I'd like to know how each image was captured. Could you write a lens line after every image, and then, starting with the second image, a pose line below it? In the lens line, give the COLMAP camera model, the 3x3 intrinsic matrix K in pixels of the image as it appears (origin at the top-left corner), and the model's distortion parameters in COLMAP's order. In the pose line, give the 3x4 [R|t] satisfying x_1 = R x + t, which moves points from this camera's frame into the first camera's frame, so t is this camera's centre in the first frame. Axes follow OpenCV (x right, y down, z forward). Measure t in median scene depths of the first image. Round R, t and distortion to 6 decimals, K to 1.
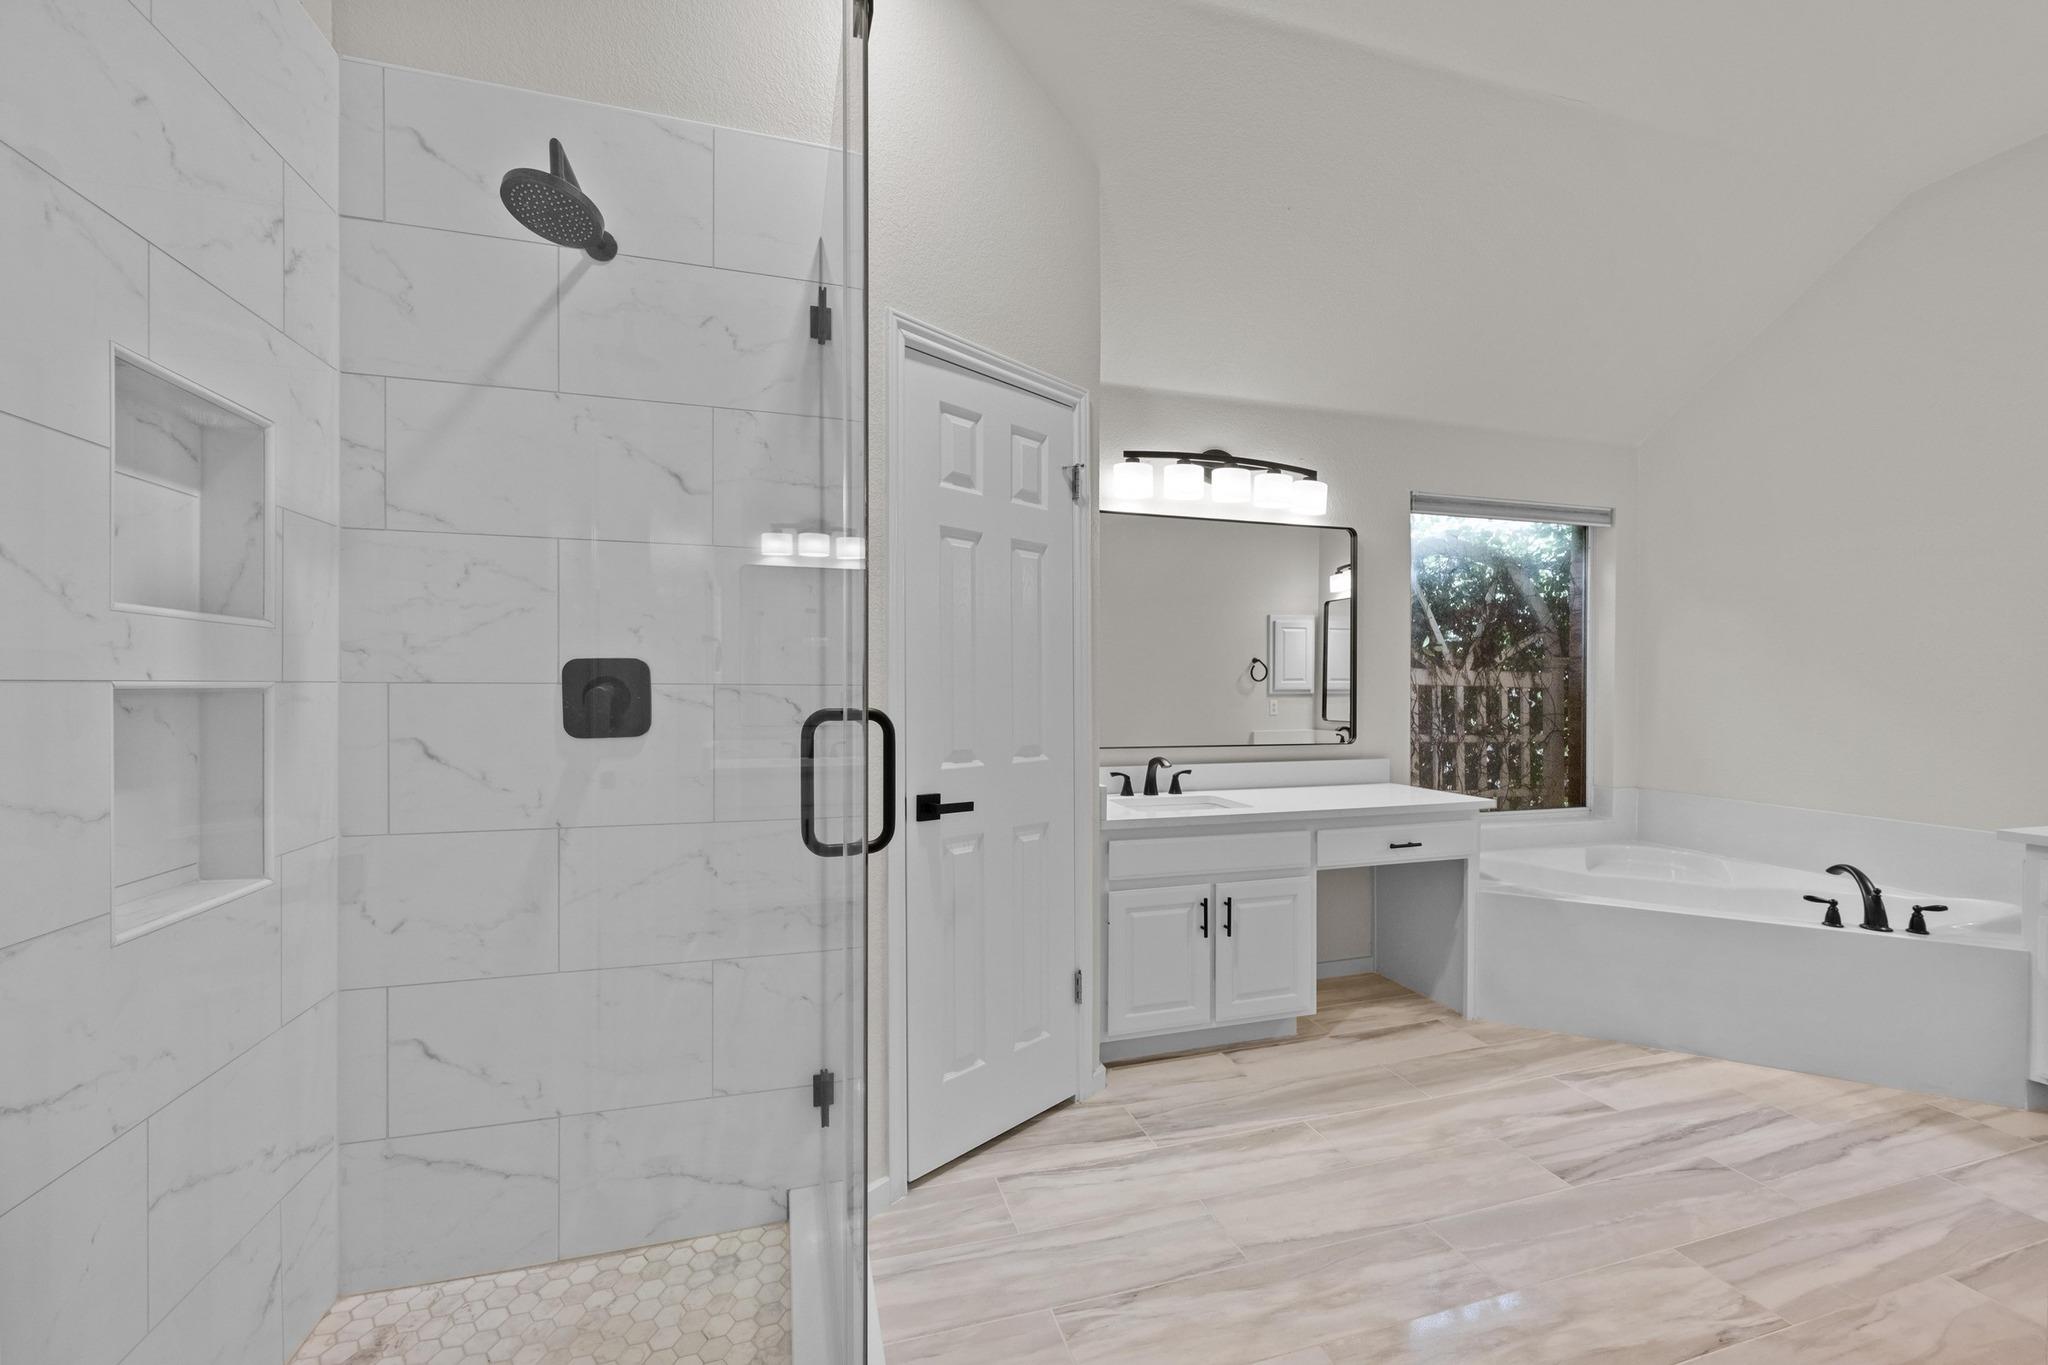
lens RADIAL K [[825.2, 0, 1015.9], [0, 825.2, 690.9], [0, 0, 1]] dist [0.001335, 0.000082]
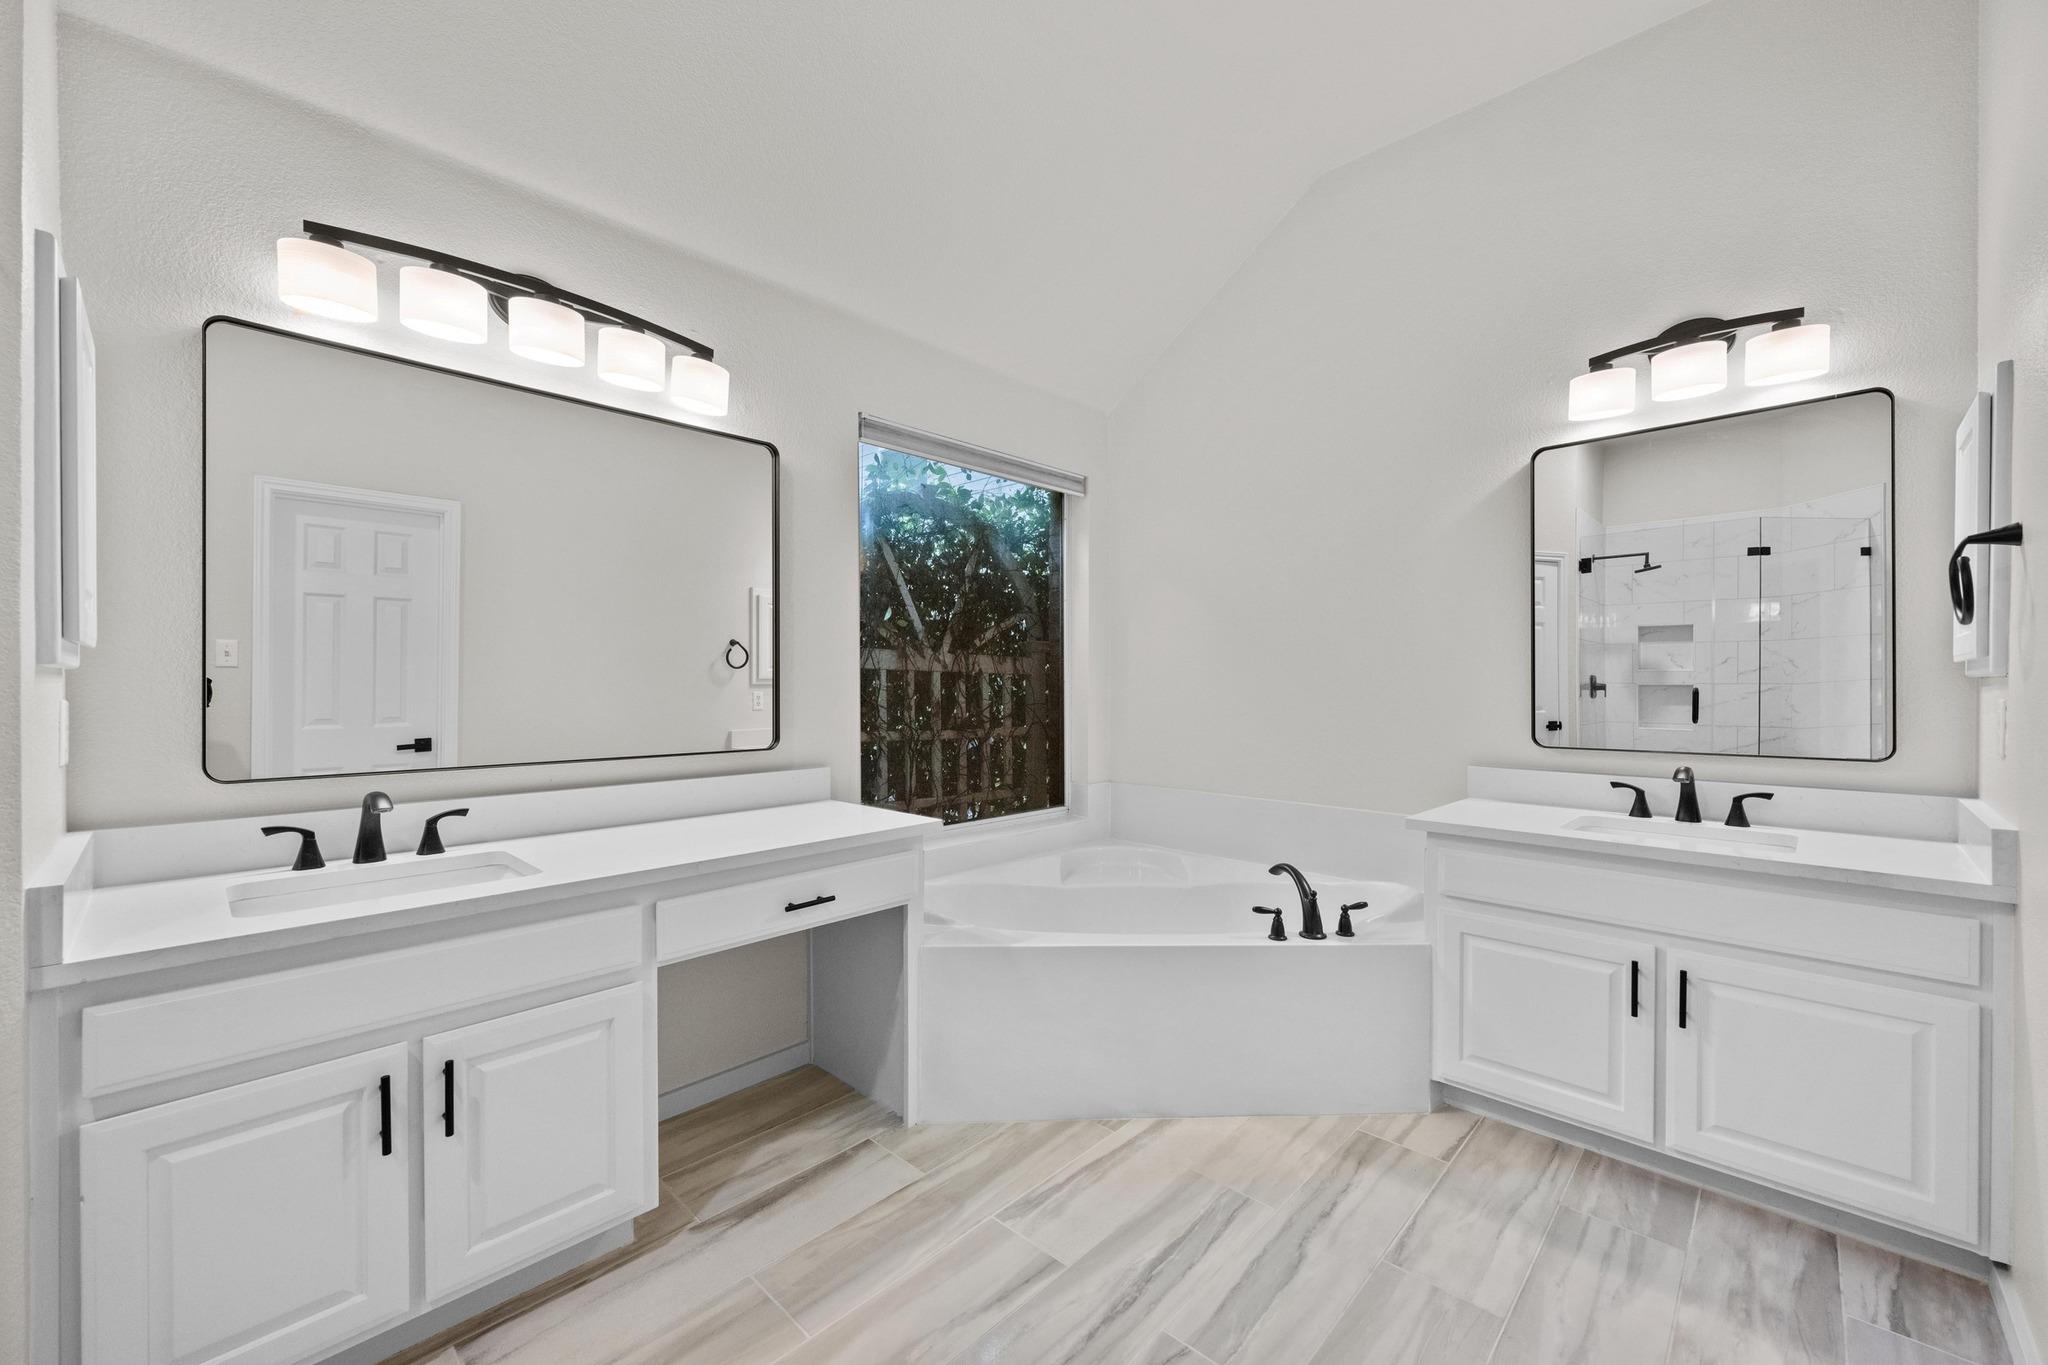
lens RADIAL K [[815.8, 0, 1030.8], [0, 815.8, 683.9], [0, 0, 1]] dist [-0.002536, -0.000176]
pose [[0.866082, -0.003635, 0.499889, 0.304153], [0.006807, 0.999967, -0.004521, 0.015468], [-0.499856, 0.007318, 0.866078, 0.349495]]
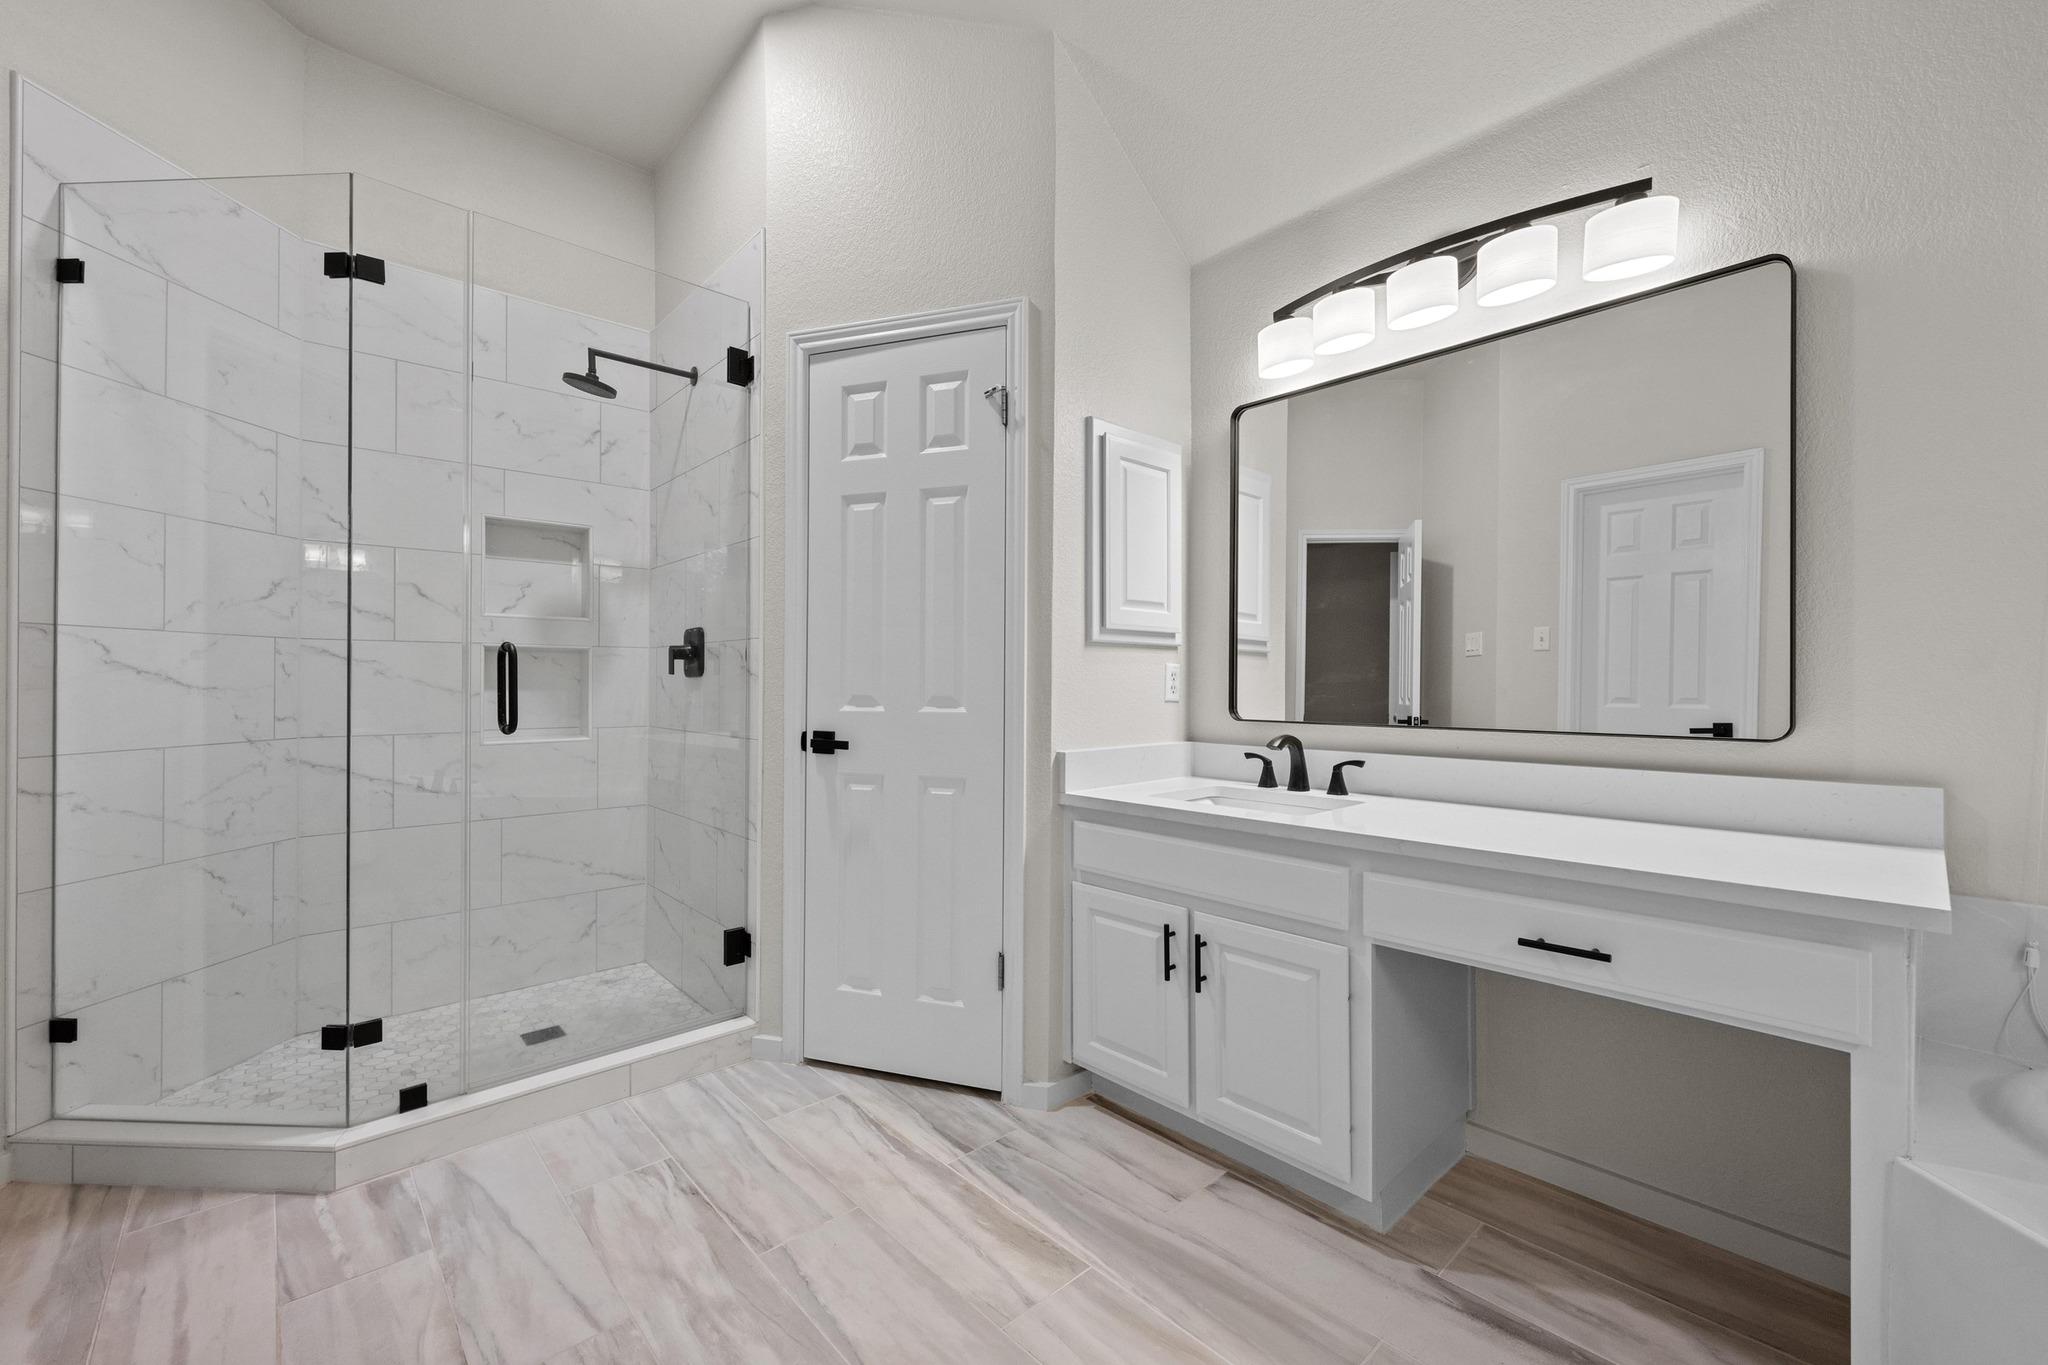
lens RADIAL K [[832.0, 0, 1016.9], [0, 832.0, 678.7], [0, 0, 1]] dist [0.000559, 0.000013]
pose [[0.426755, -0.008310, -0.904329, 0.772649], [-0.005670, 0.999914, -0.011864, 0.046620], [0.904349, 0.010190, 0.426671, 0.542767]]
